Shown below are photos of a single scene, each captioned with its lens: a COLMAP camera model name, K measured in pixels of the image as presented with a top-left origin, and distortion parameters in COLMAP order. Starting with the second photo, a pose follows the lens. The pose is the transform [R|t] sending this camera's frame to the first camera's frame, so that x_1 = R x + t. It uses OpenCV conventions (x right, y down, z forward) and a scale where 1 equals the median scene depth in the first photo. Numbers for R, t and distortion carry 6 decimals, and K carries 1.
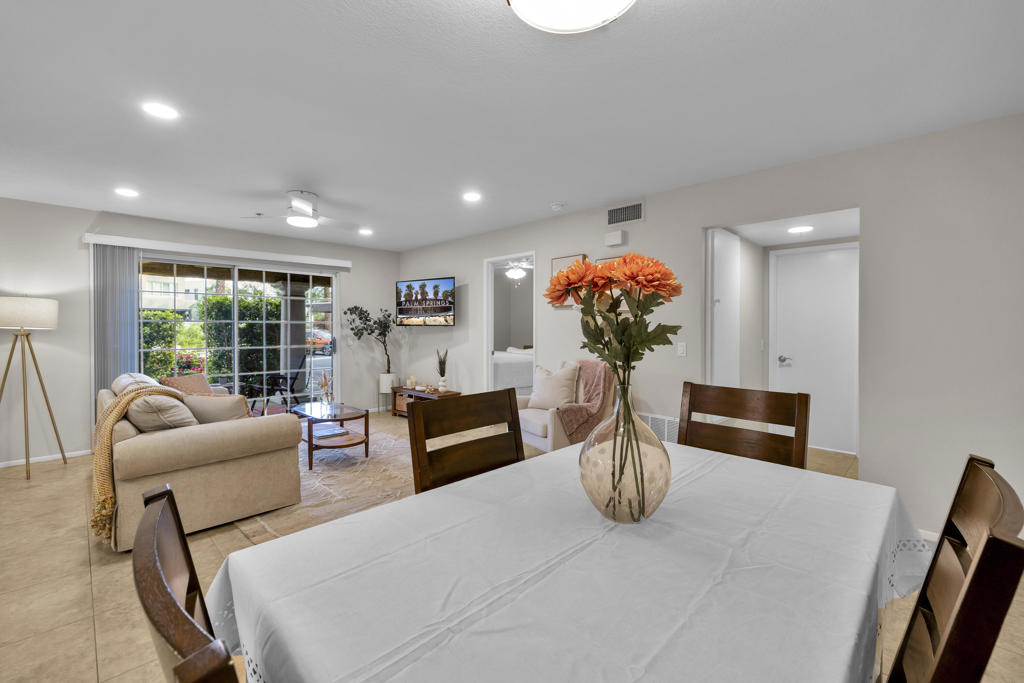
lens RADIAL K [[432.3, 0, 512.7], [0, 432.3, 333.7], [0, 0, 1]] dist [0.003973, 0.000524]
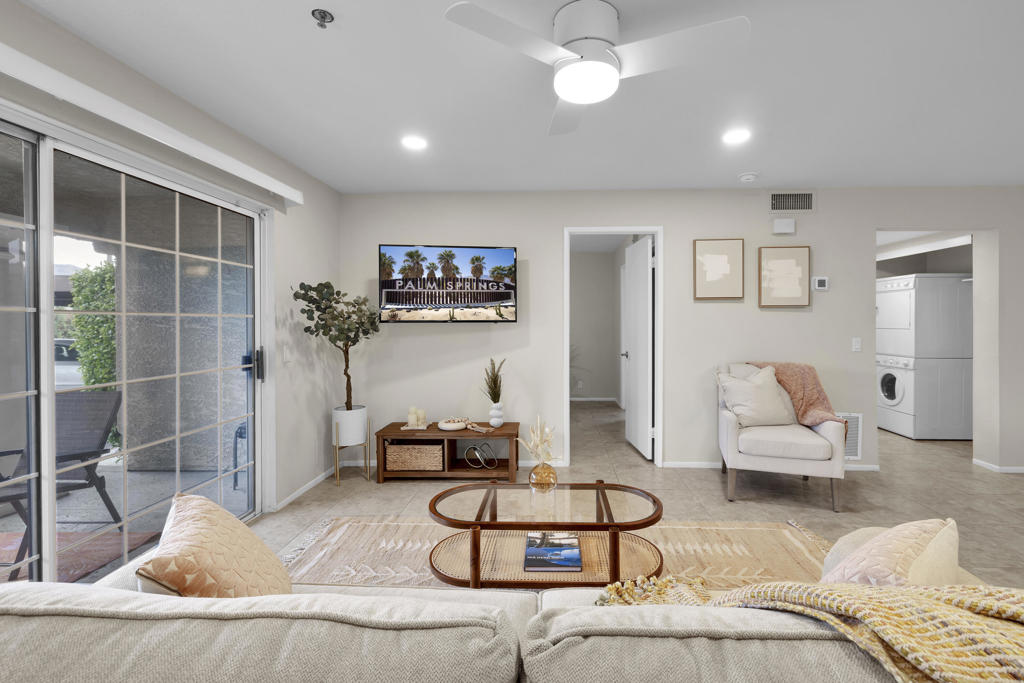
lens RADIAL K [[442.7, 0, 543.9], [0, 442.7, 332.1], [0, 0, 1]] dist [-0.011681, 0.000173]
pose [[0.732560, -0.015770, 0.680520, -0.541464], [0.014669, 0.999865, 0.007380, -0.007504], [-0.680544, 0.004576, 0.732693, 0.464563]]
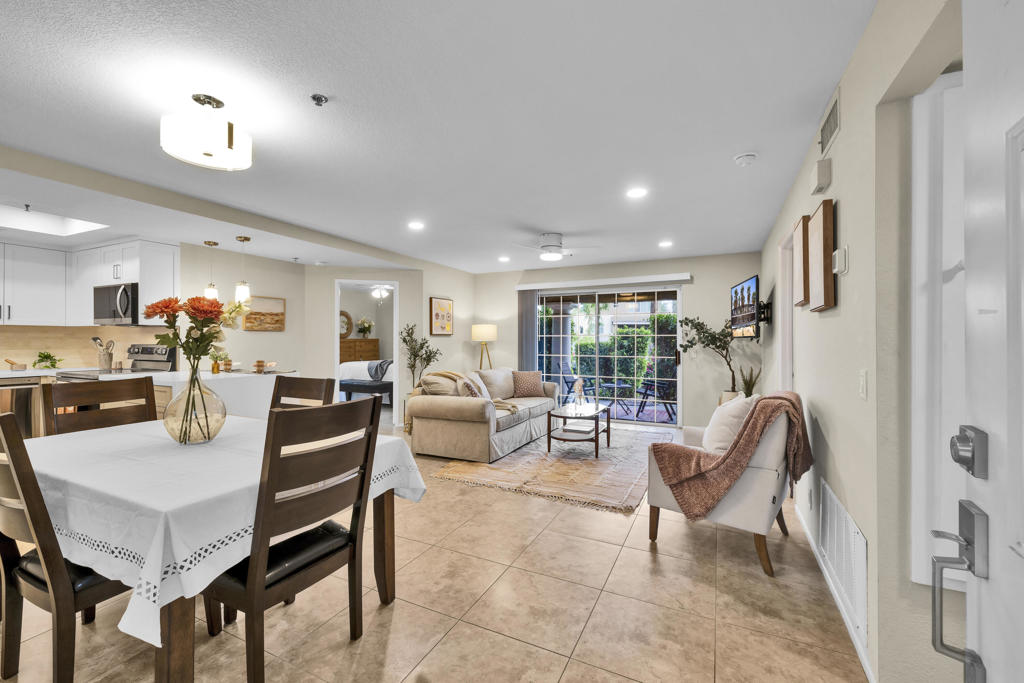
lens RADIAL K [[422.5, 0, 495.8], [0, 422.5, 339.3], [0, 0, 1]] dist [0.000546, 0.000086]
pose [[0.287285, -0.005607, -0.957829, 0.440218], [-0.013758, 0.999856, -0.009979, 0.000064], [0.957746, 0.016045, 0.287167, 0.322288]]
